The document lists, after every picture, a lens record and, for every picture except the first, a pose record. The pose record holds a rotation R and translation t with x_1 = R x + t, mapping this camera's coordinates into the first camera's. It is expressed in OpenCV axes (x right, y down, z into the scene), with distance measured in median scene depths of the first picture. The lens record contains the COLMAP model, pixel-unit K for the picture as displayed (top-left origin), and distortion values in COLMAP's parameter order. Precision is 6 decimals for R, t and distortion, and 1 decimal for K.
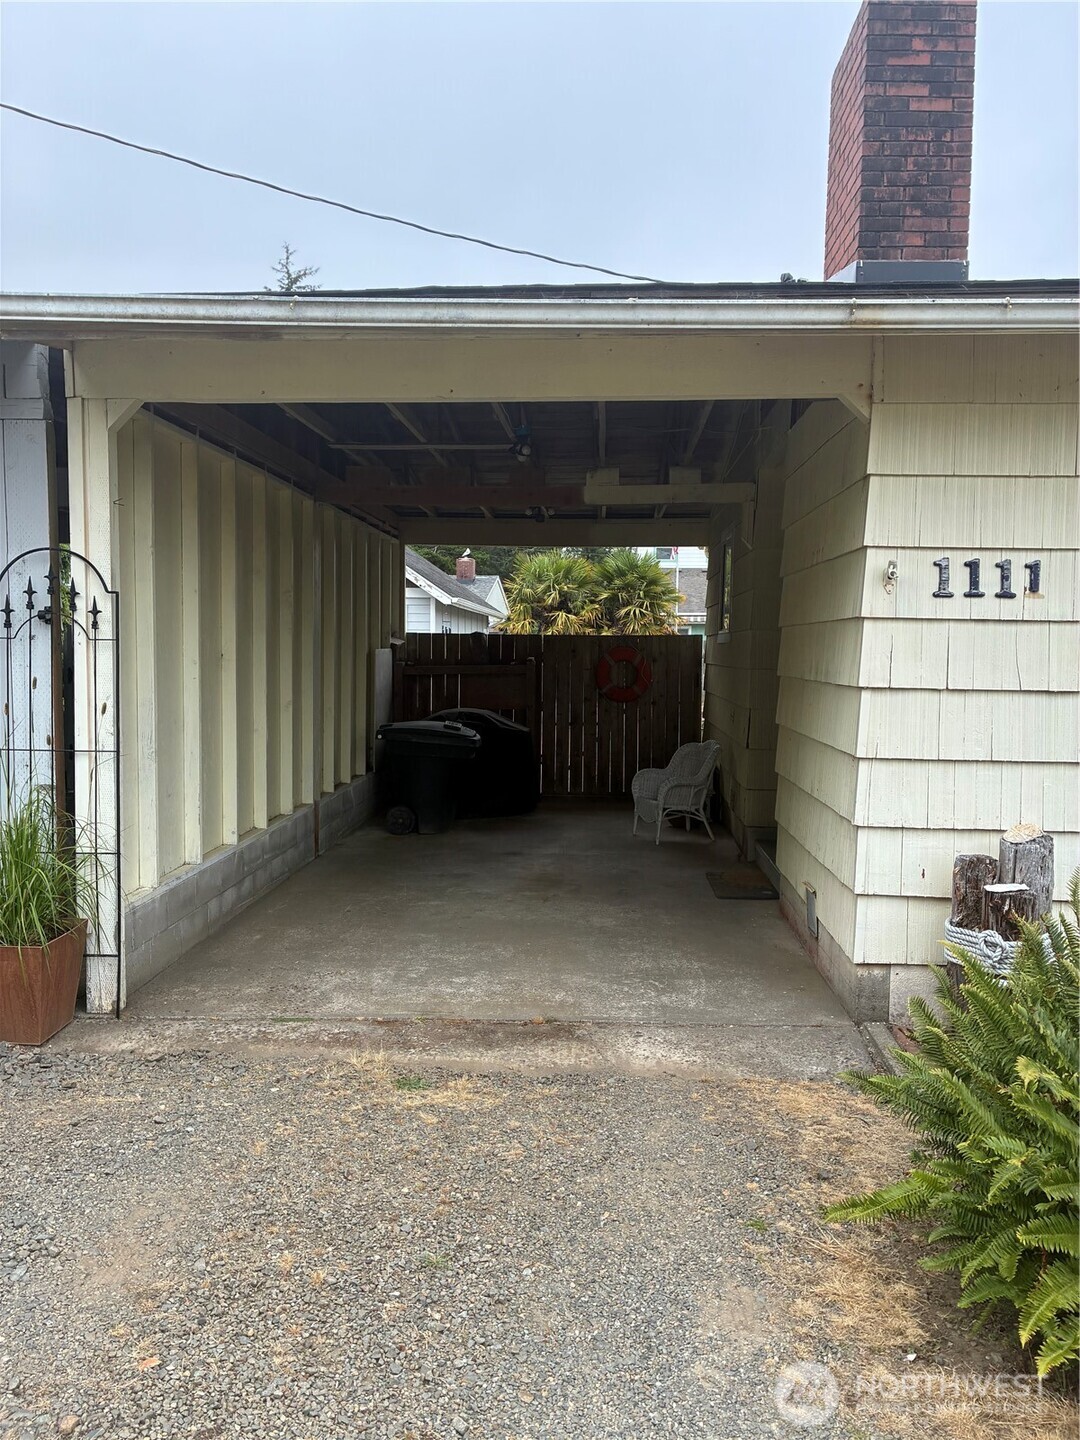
lens RADIAL K [[1094.7, 0, 552.4], [0, 1094.7, 725.3], [0, 0, 1]] dist [0.054783, -0.073578]
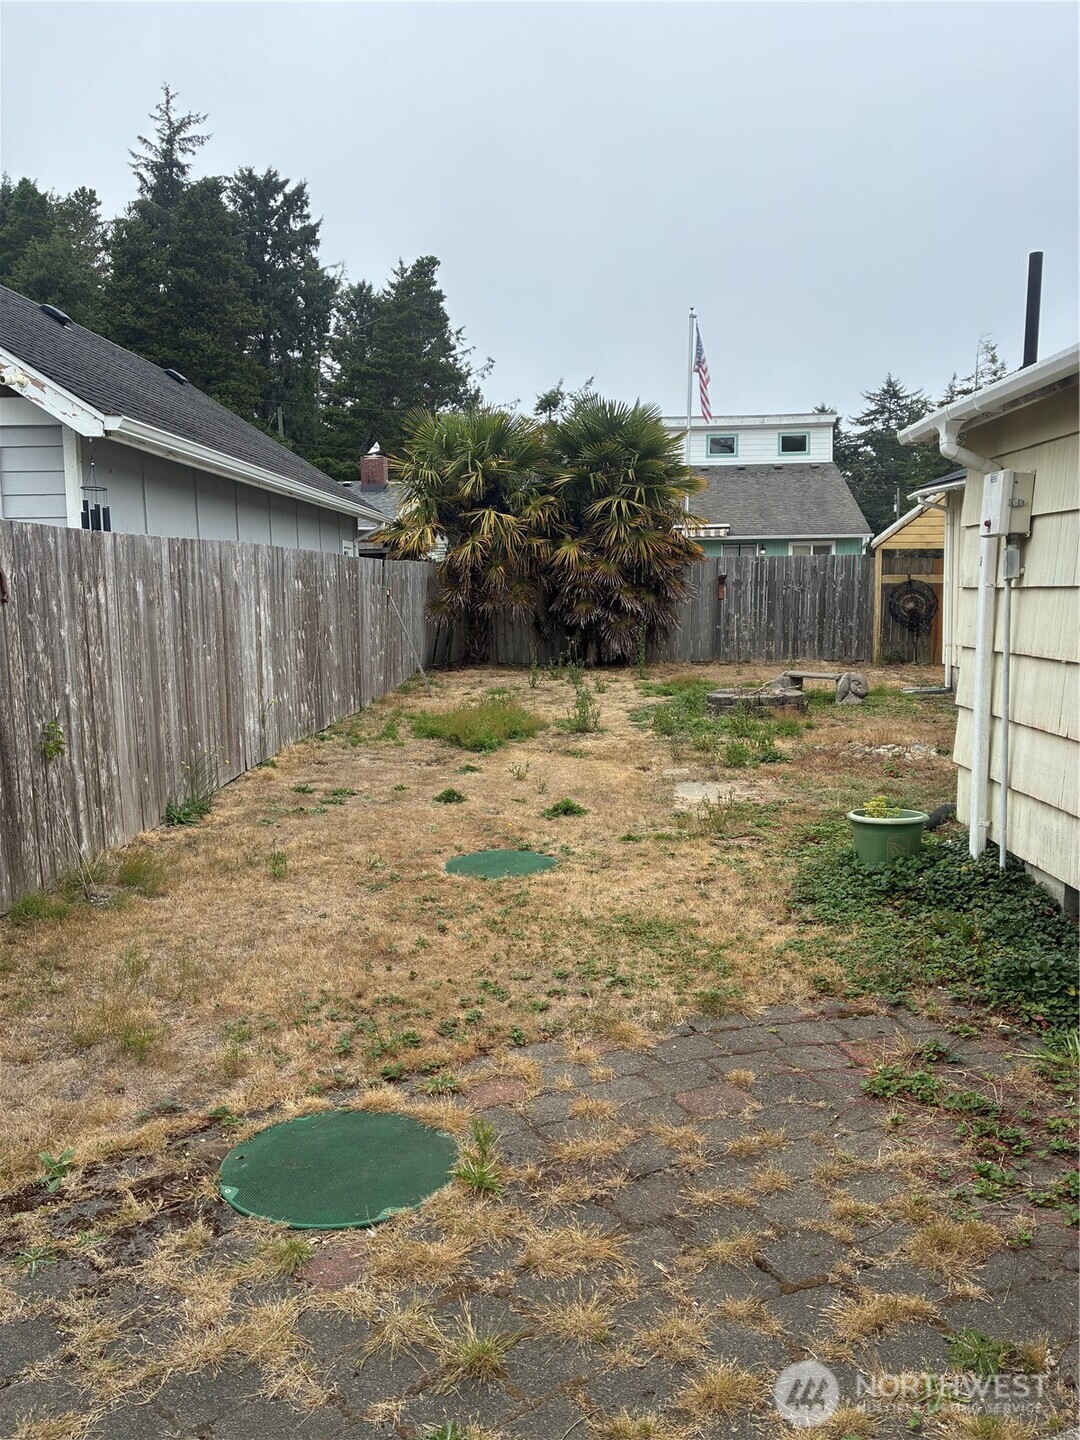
lens RADIAL K [[1094.7, 0, 533.9], [0, 1094.7, 721.2], [0, 0, 1]] dist [0.054783, -0.073578]
pose [[0.999674, -0.023598, 0.009777, 0.063871], [0.023025, 0.998217, 0.055073, -0.069504], [-0.011059, -0.054830, 0.998434, 1.178079]]
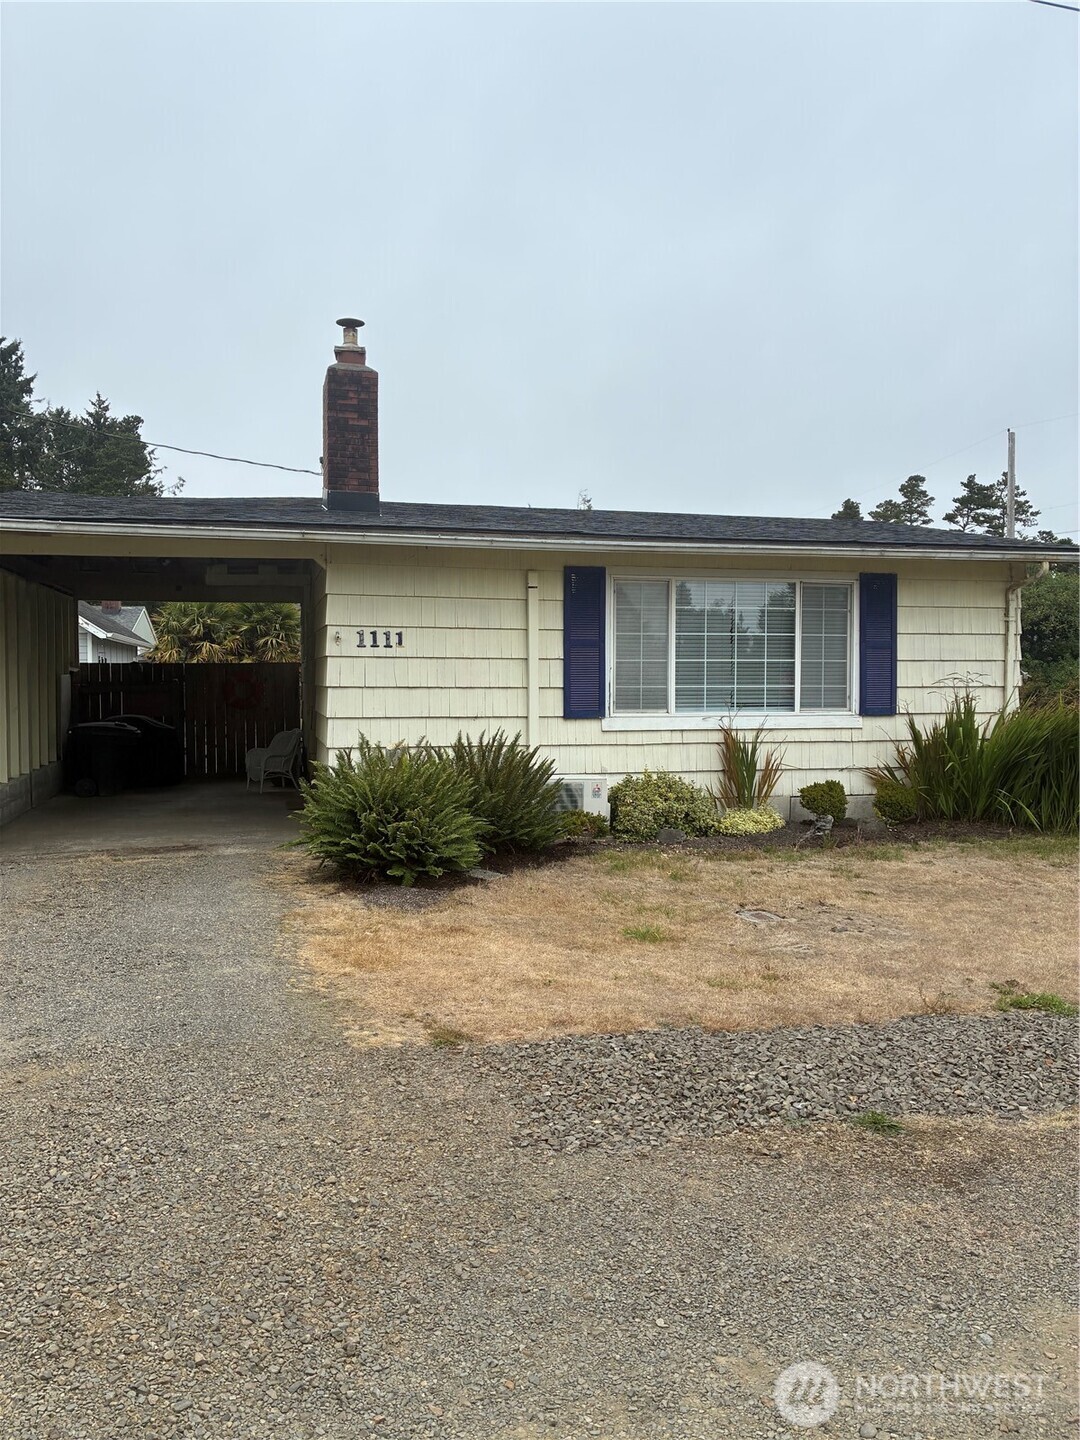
lens RADIAL K [[1094.7, 0, 538.2], [0, 1094.7, 711.4], [0, 0, 1]] dist [0.054783, -0.073578]
pose [[0.956862, -0.025026, 0.289462, 0.017146], [0.035127, 0.998940, -0.029754, 0.040951], [-0.288410, 0.038638, 0.956727, -0.534314]]
